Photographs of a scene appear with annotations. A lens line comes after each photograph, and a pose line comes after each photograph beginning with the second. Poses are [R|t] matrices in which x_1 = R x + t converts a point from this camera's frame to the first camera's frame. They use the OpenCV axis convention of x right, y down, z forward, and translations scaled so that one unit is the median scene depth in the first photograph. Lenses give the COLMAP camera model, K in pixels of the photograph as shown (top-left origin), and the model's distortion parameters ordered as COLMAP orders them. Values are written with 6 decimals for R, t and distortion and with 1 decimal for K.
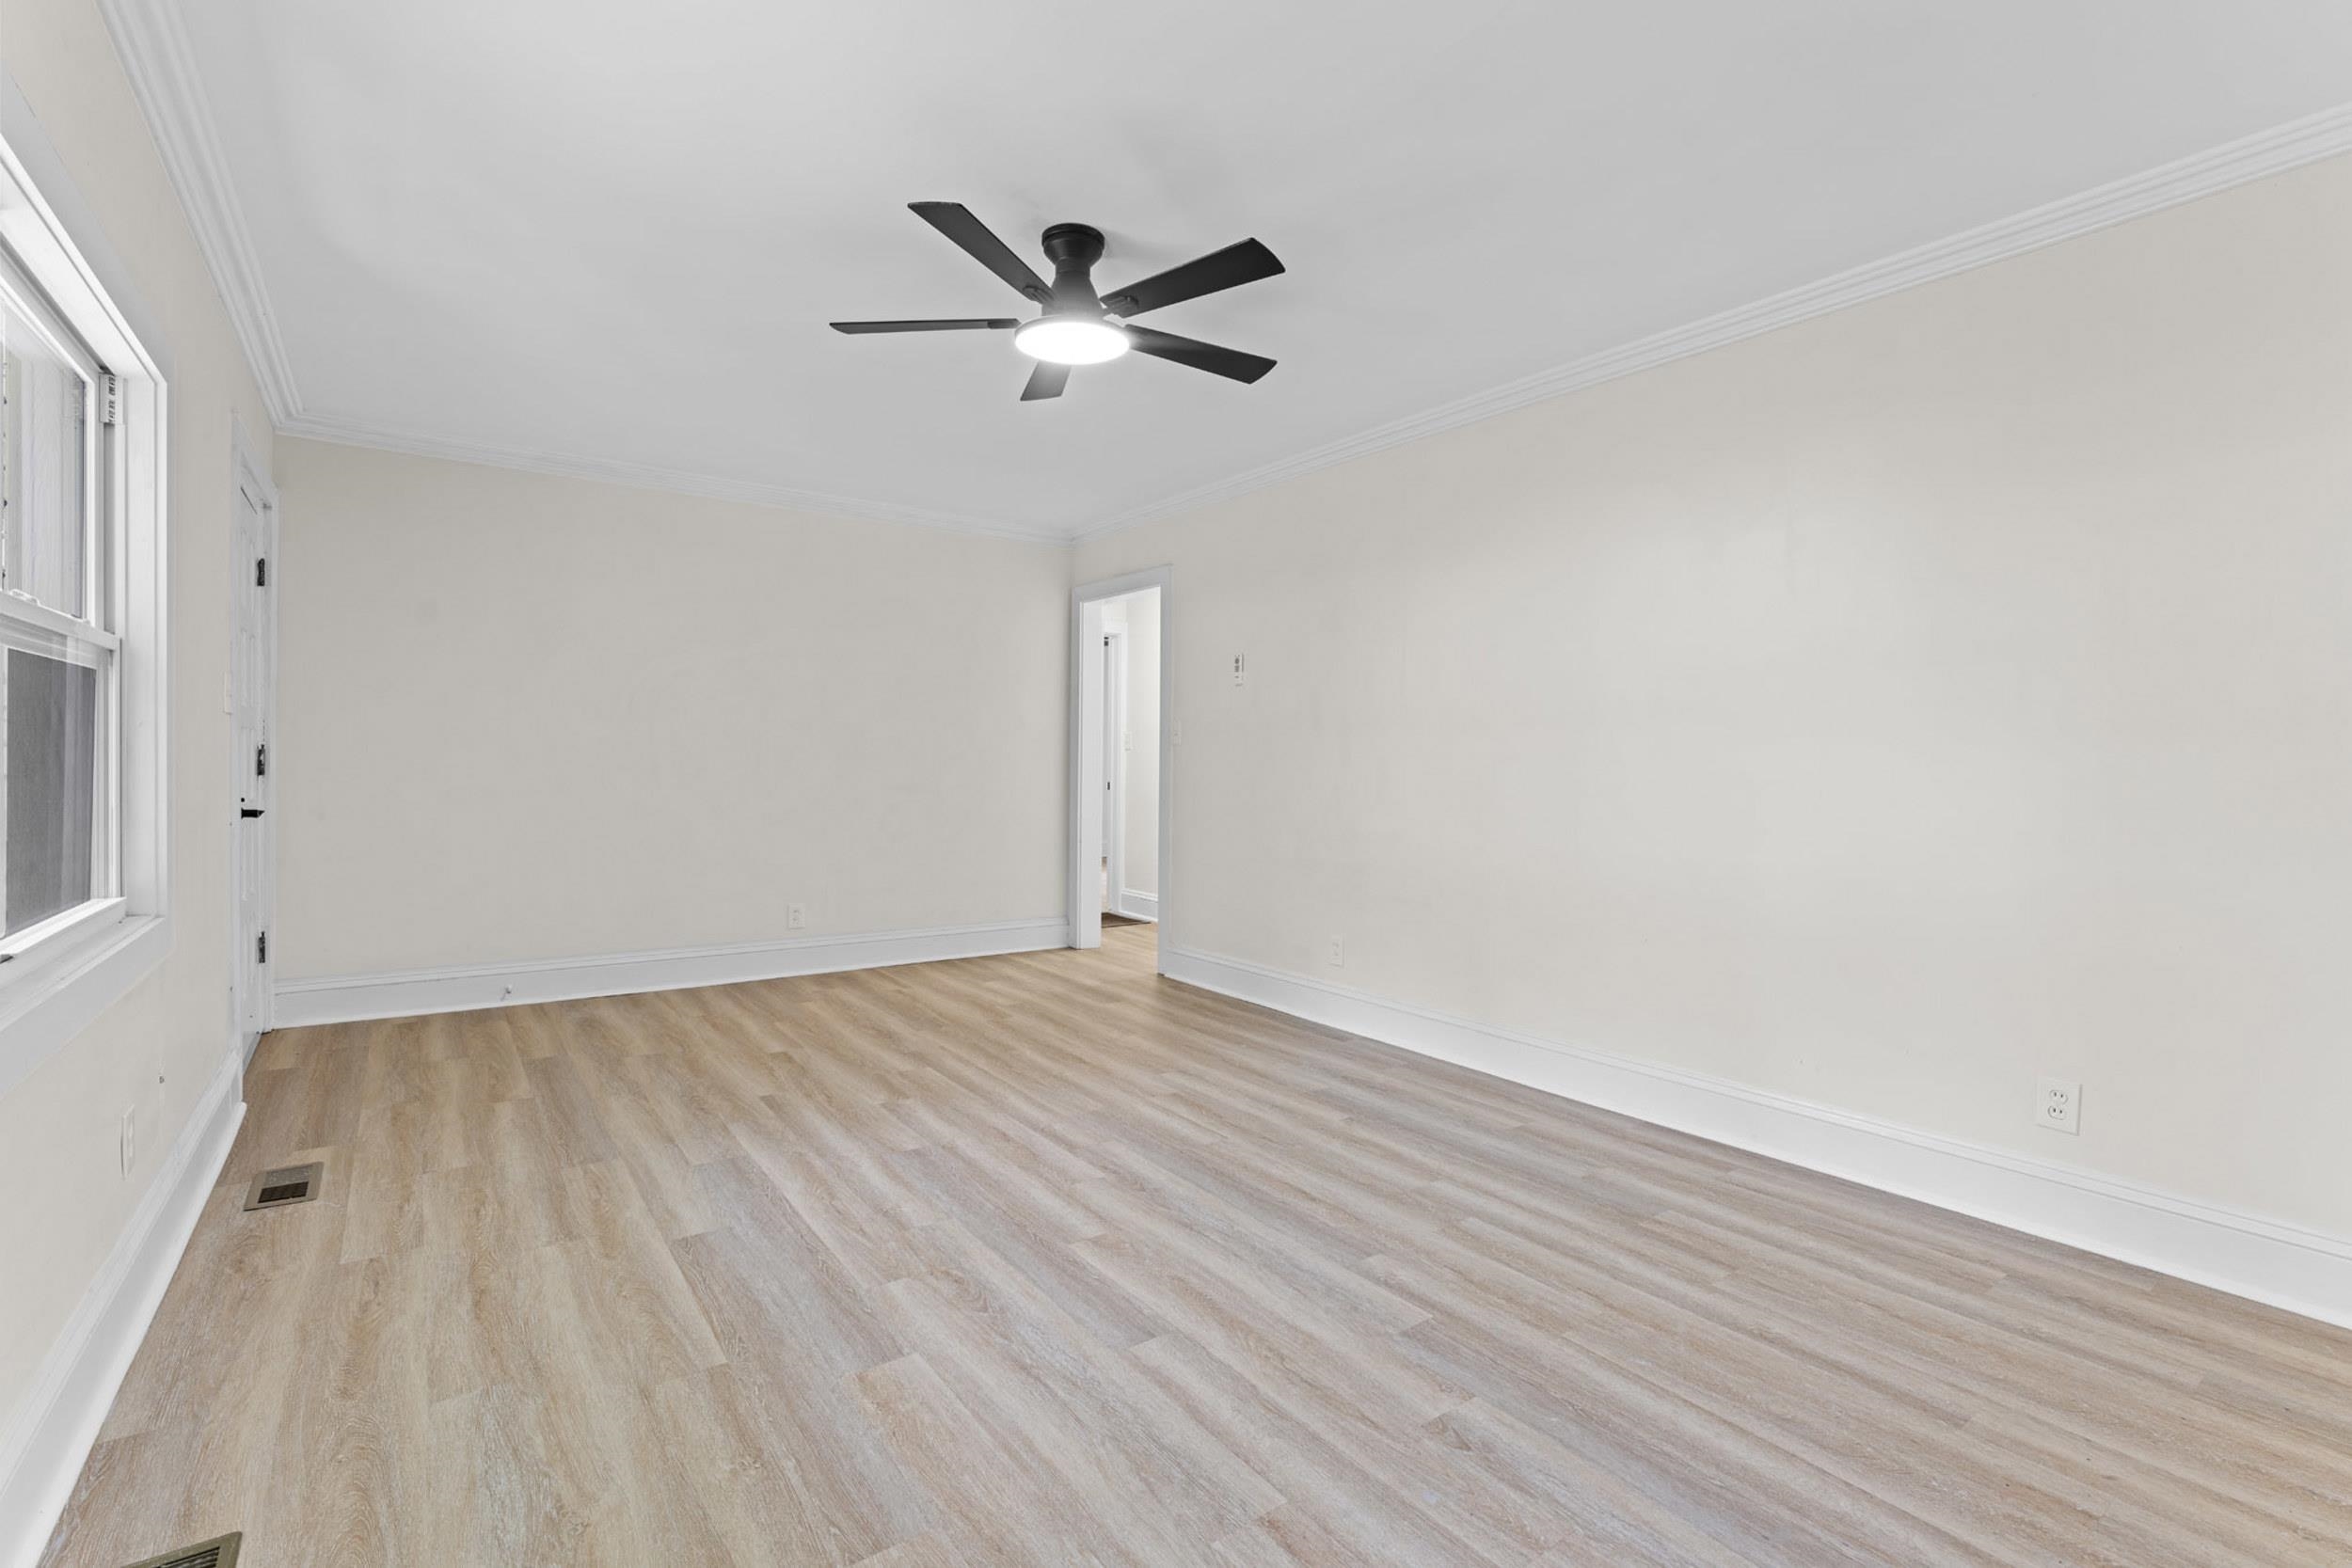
lens RADIAL K [[1047.9, 0, 1172.7], [0, 1047.9, 772.5], [0, 0, 1]] dist [-0.005807, -0.000609]
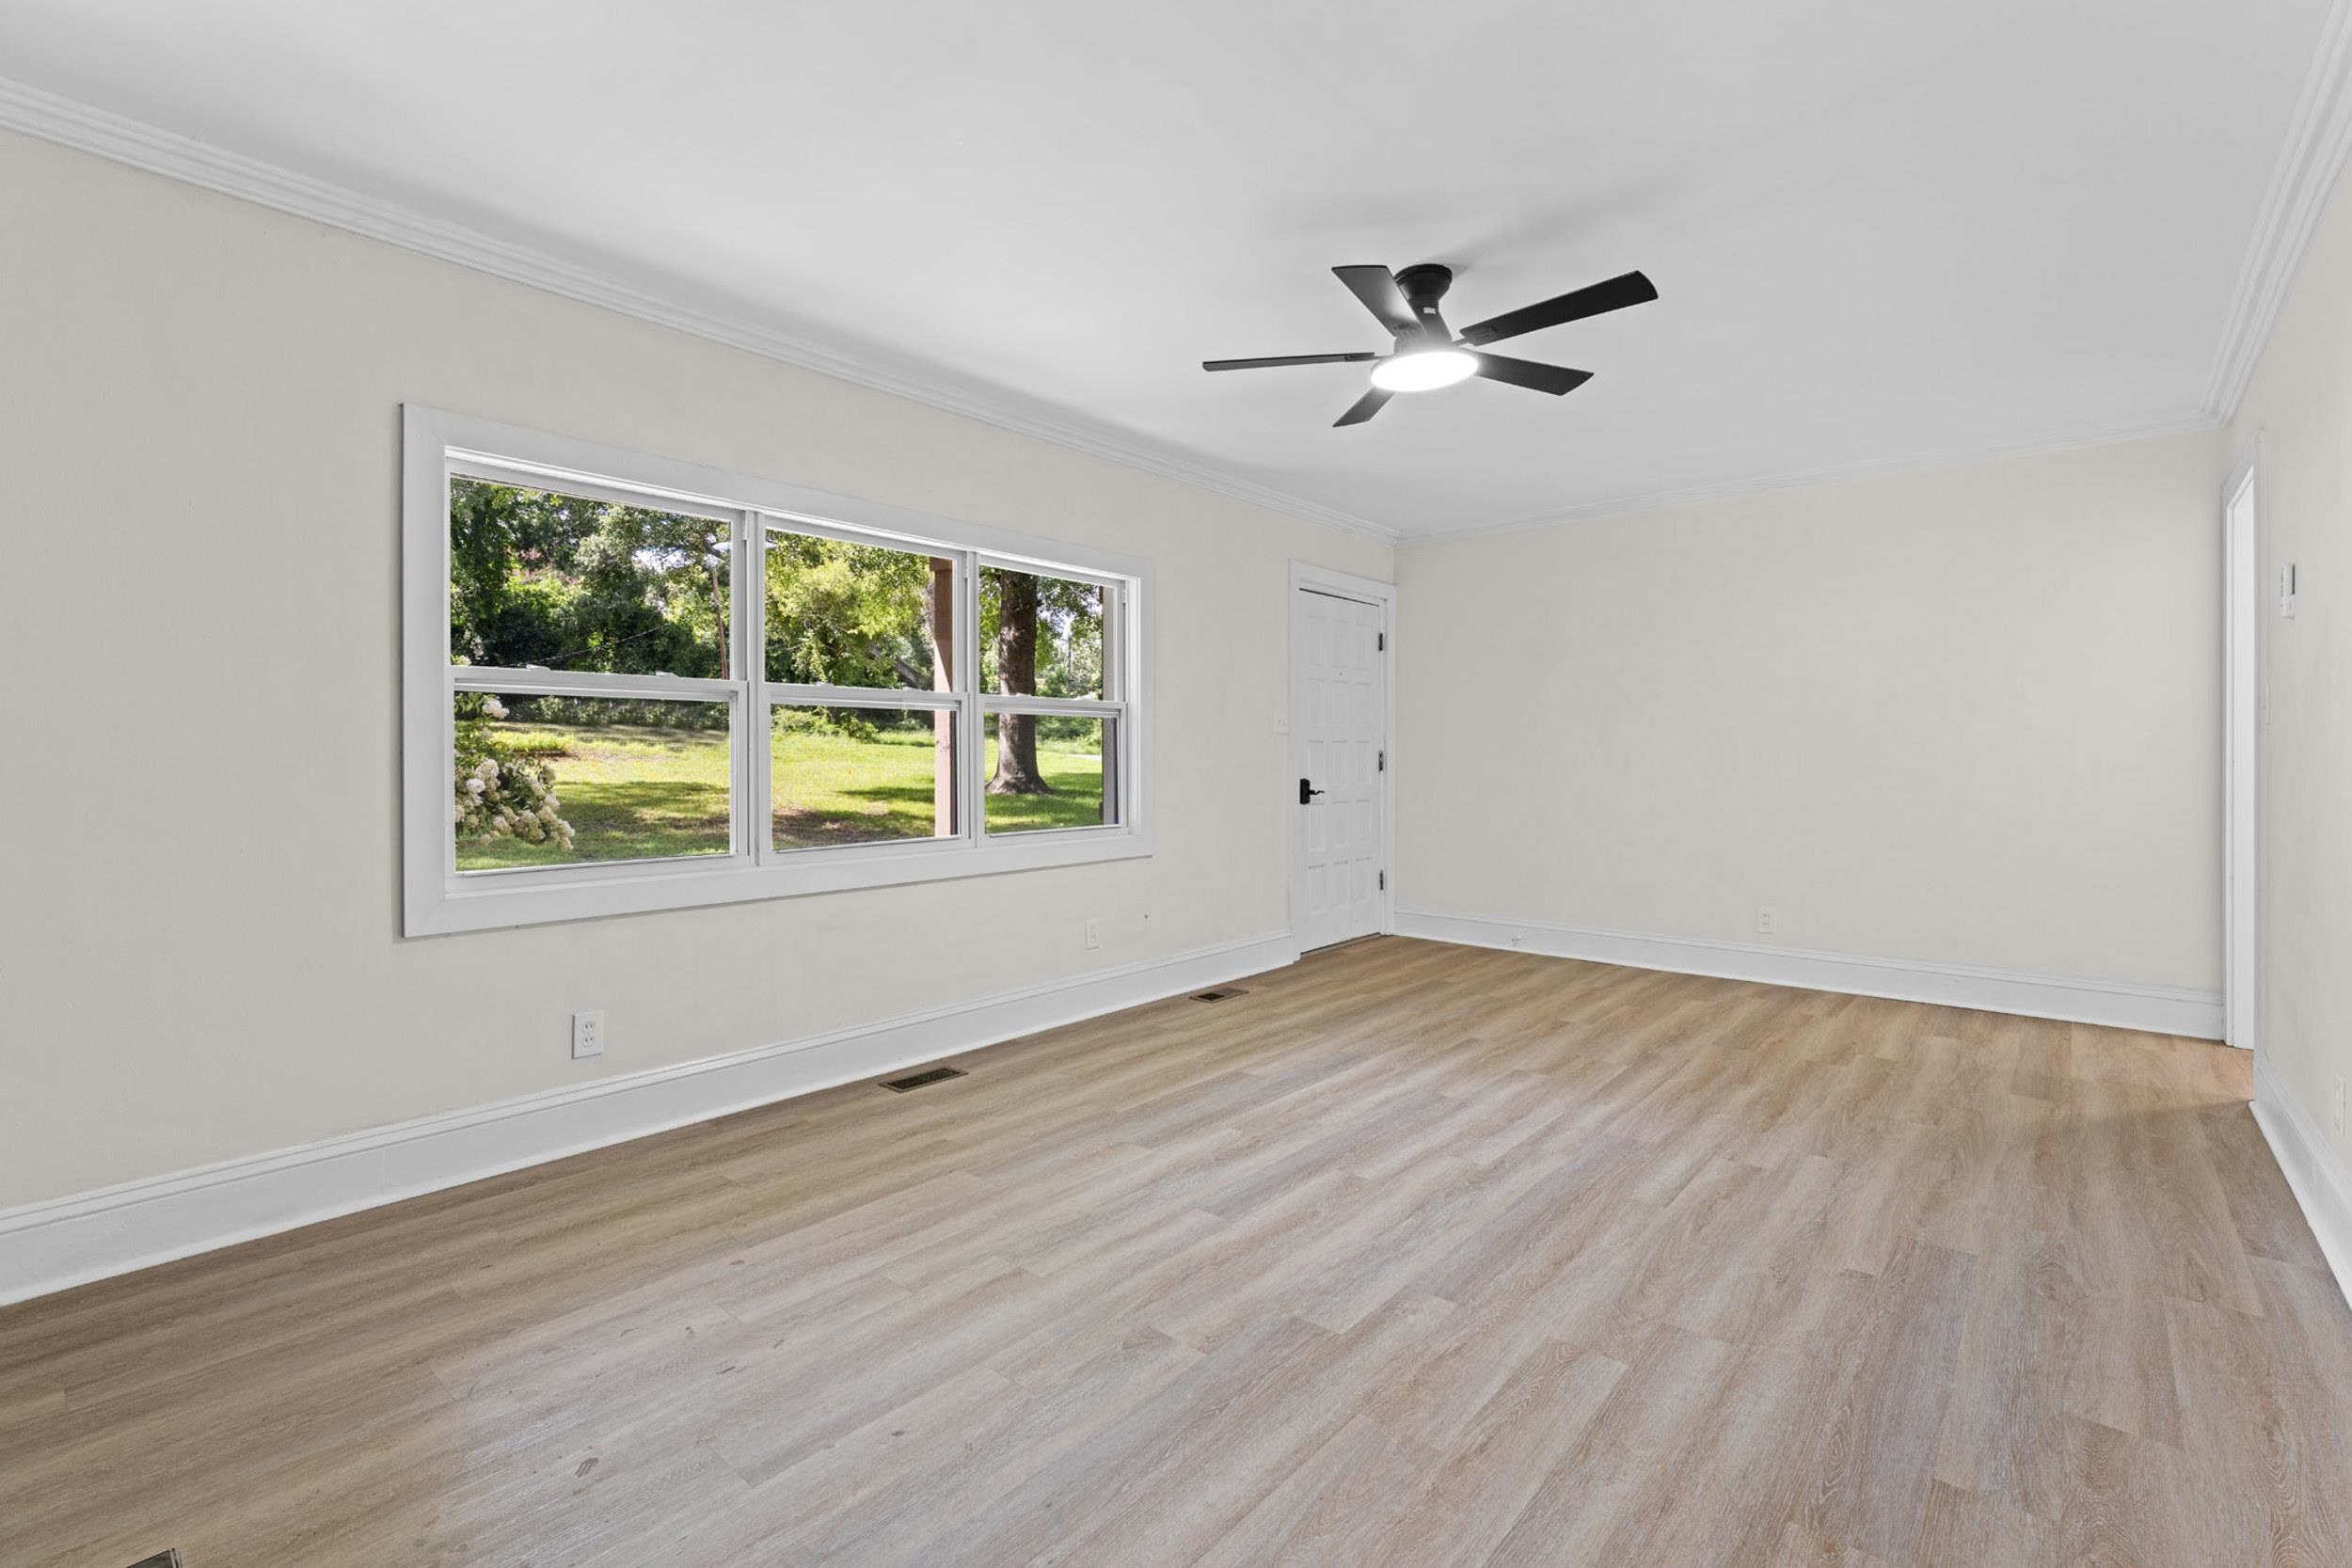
lens RADIAL K [[1047.9, 0, 1171.9], [0, 1047.9, 773.7], [0, 0, 1]] dist [-0.005807, -0.000609]
pose [[0.227996, 0.004537, -0.973651, 0.886032], [-0.005221, 0.999980, 0.003438, 0.002404], [0.973648, 0.004299, 0.228016, 0.485355]]
